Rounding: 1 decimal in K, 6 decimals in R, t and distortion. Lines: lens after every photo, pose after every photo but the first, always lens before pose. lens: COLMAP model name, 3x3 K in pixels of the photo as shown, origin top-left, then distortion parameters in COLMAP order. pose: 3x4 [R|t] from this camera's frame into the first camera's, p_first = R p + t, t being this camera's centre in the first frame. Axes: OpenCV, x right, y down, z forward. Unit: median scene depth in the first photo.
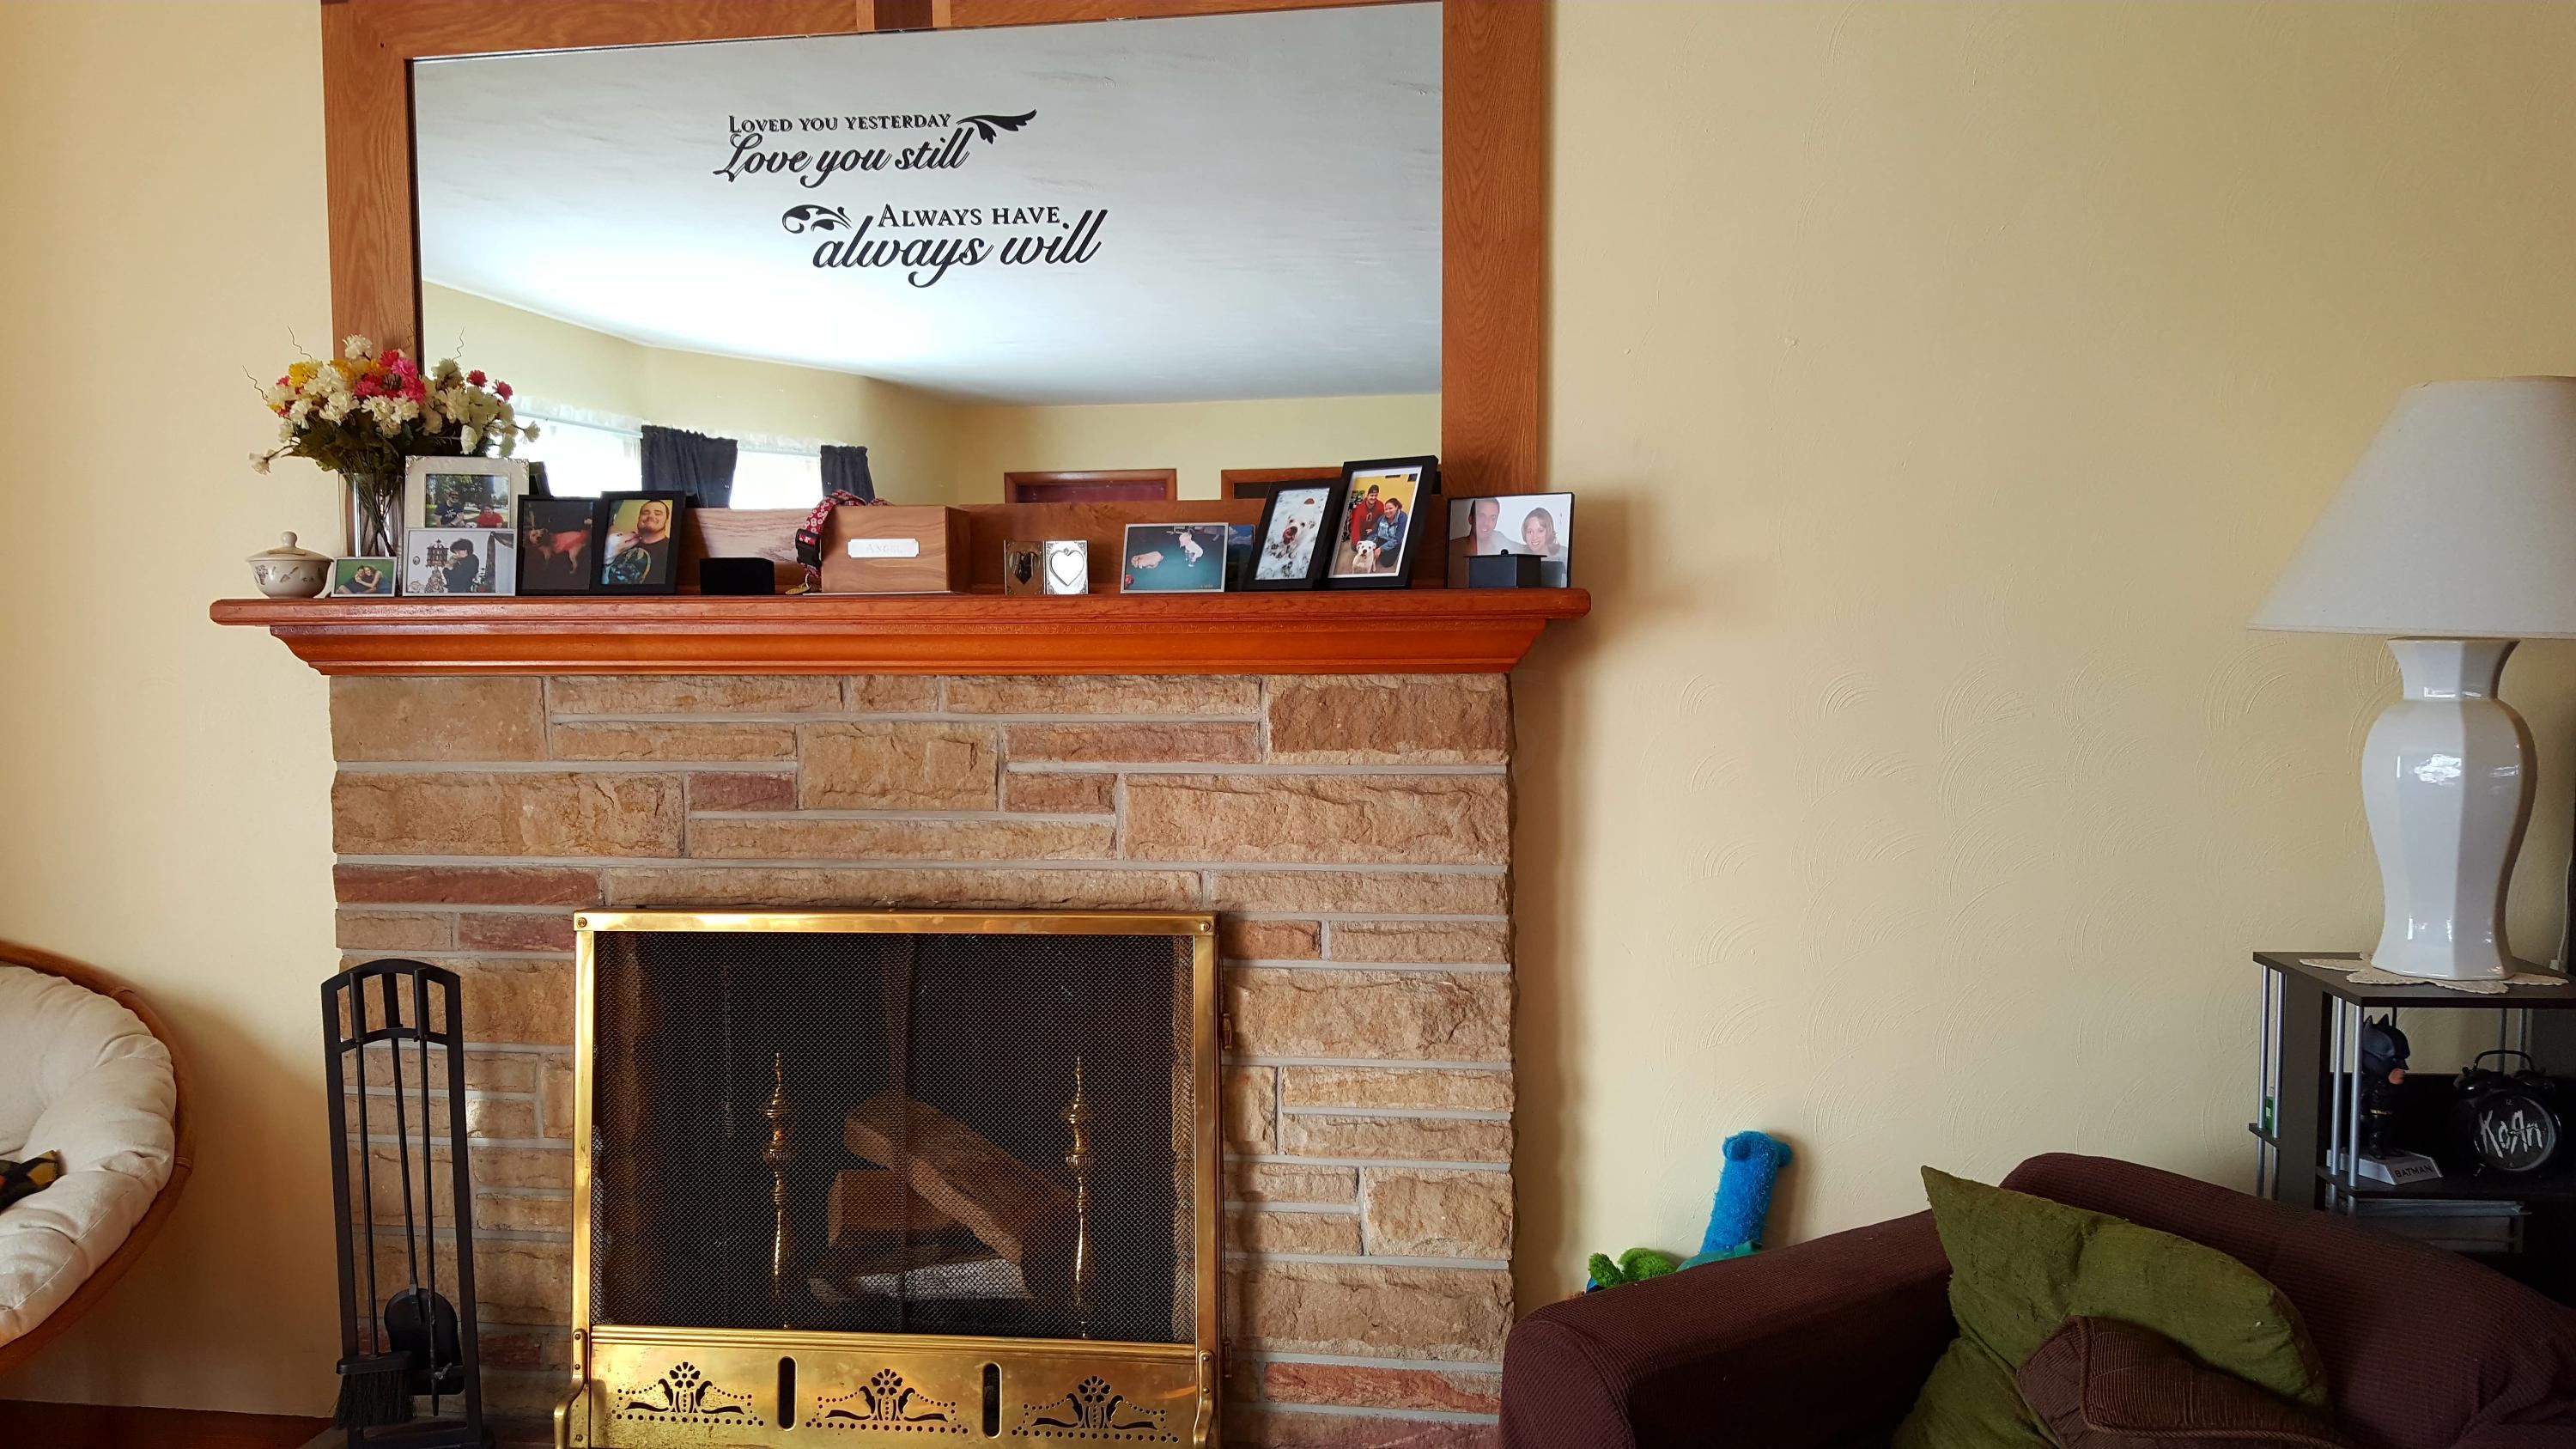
lens RADIAL K [[2100.9, 0, 1288.0], [0, 2100.9, 724.5], [0, 0, 1]] dist [0.059684, -0.003784]
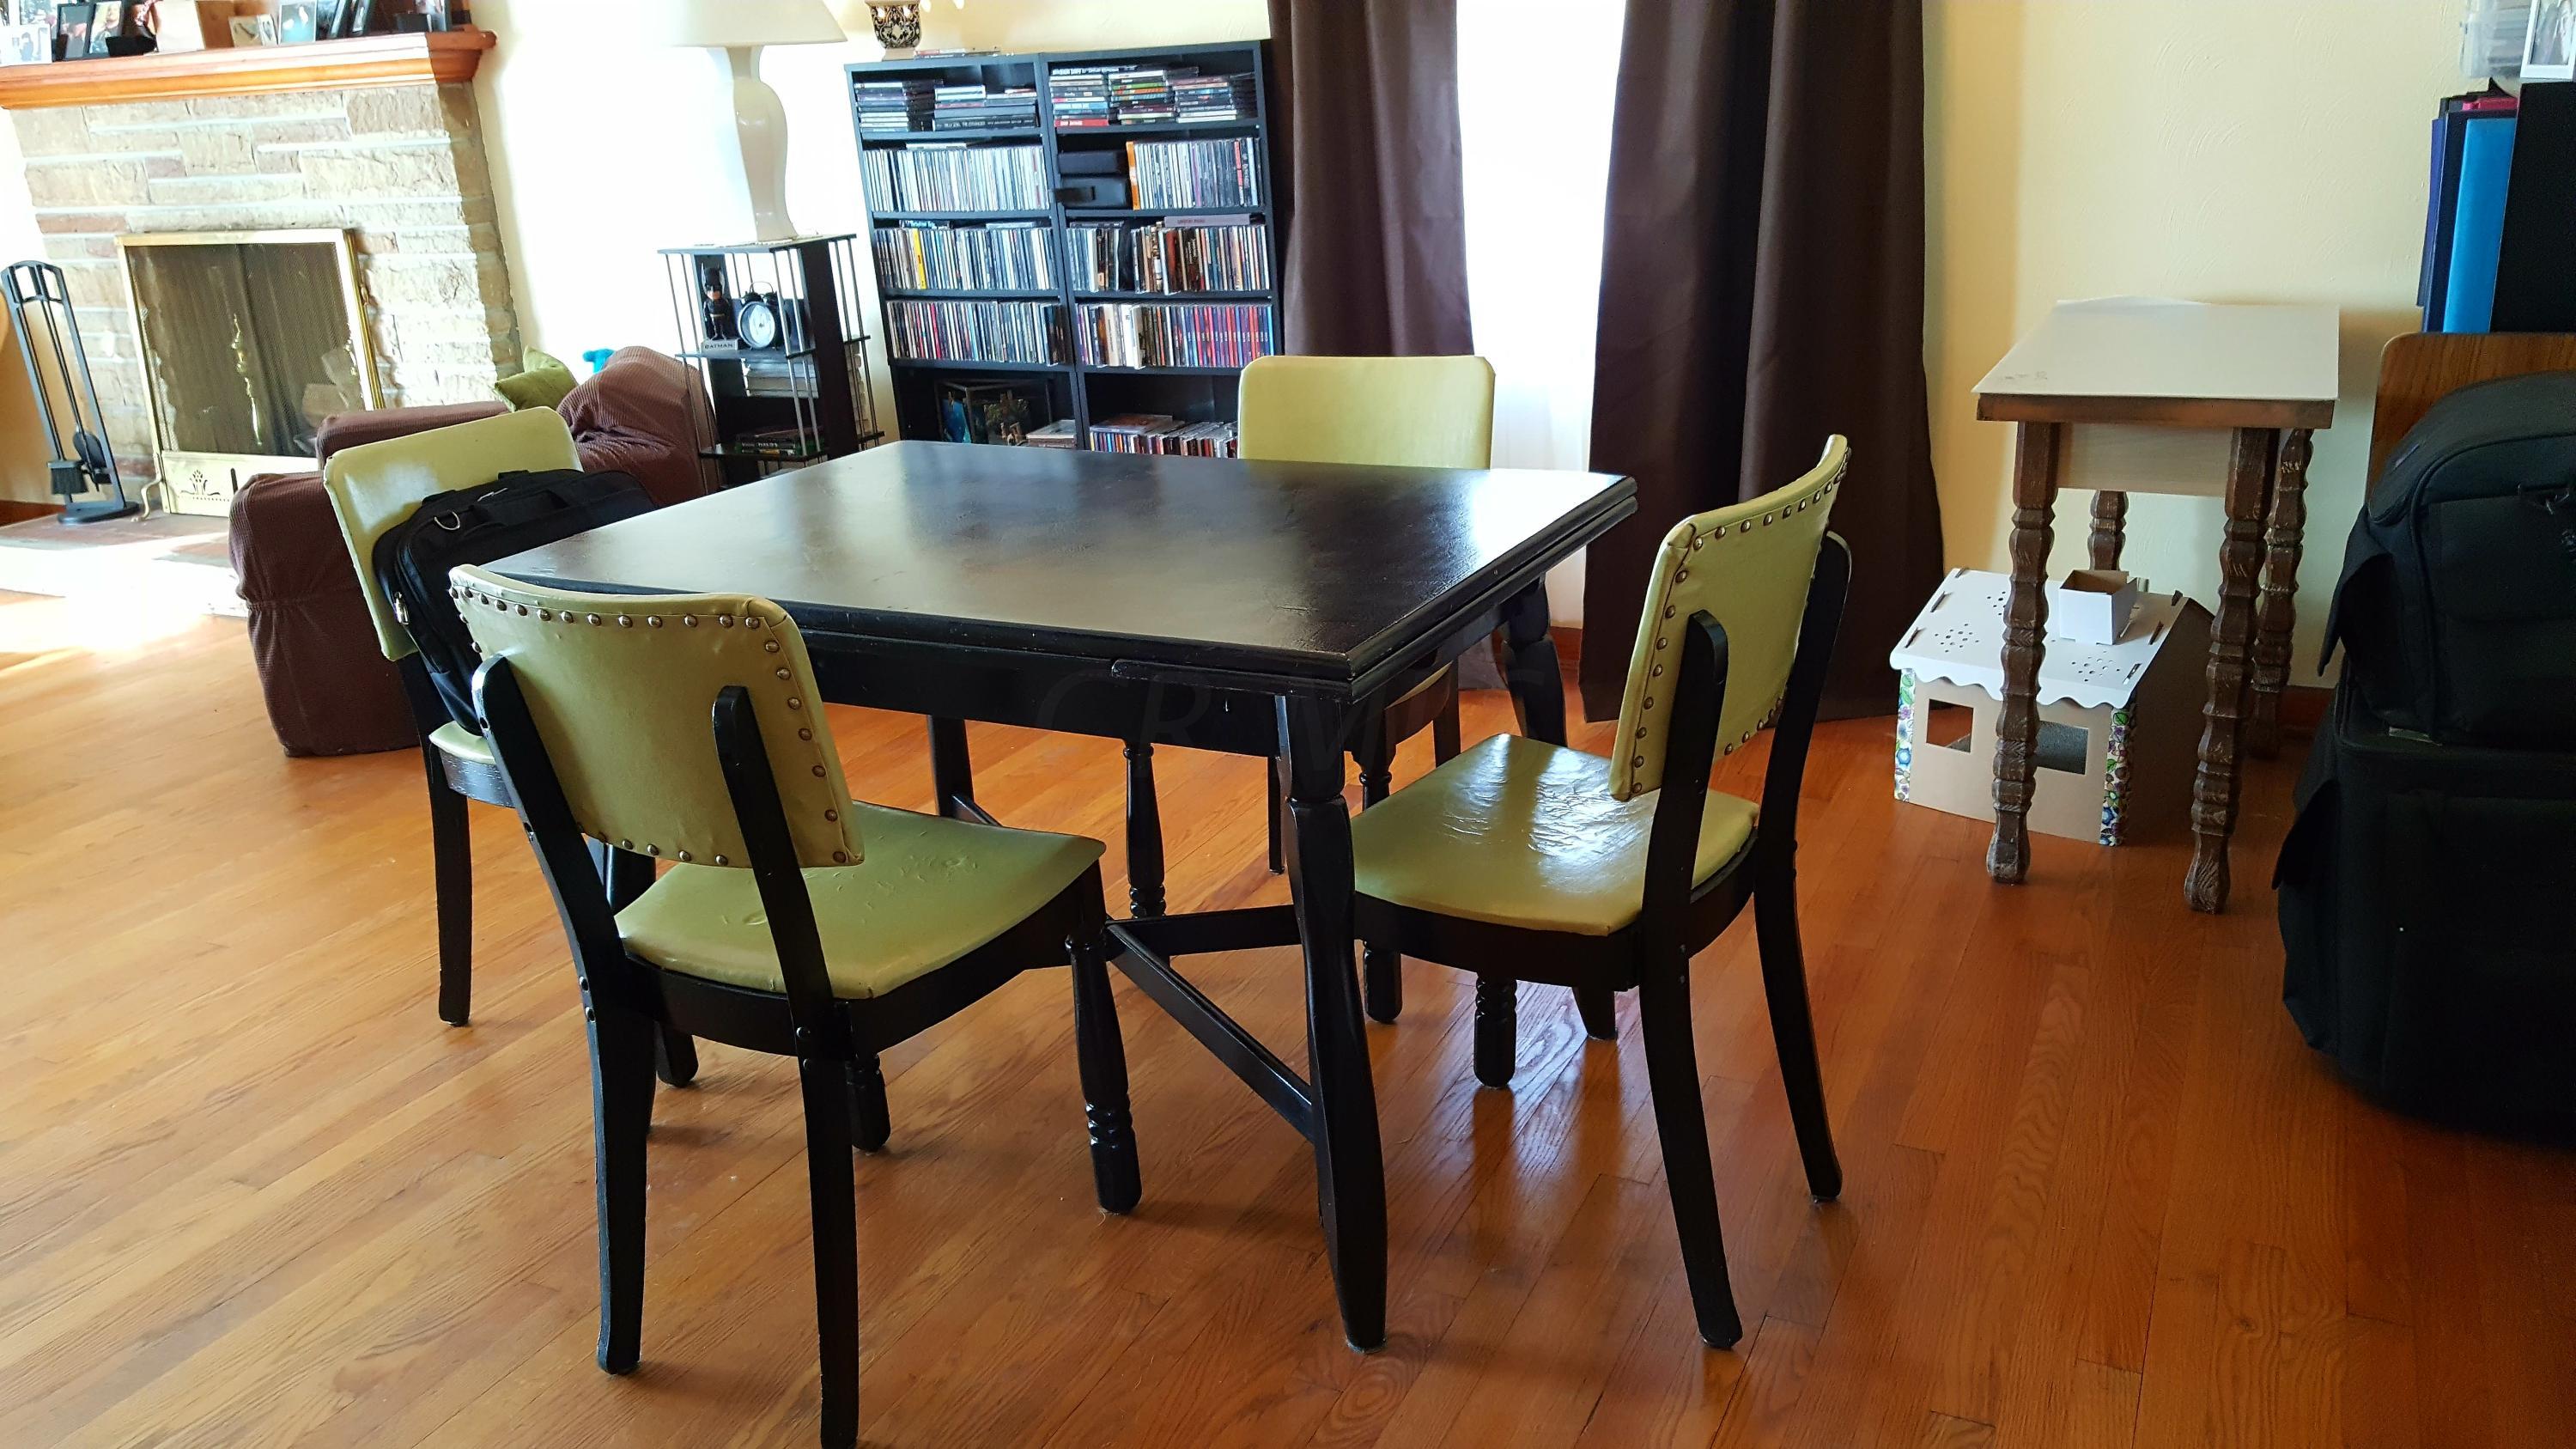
lens RADIAL K [[2100.9, 0, 1288.0], [0, 2100.9, 724.5], [0, 0, 1]] dist [0.059684, -0.003784]
pose [[0.924955, 0.057919, -0.375638, 1.431205], [0.046181, 0.963871, 0.262334, 0.056442], [0.377261, -0.259995, 0.888863, -0.446381]]
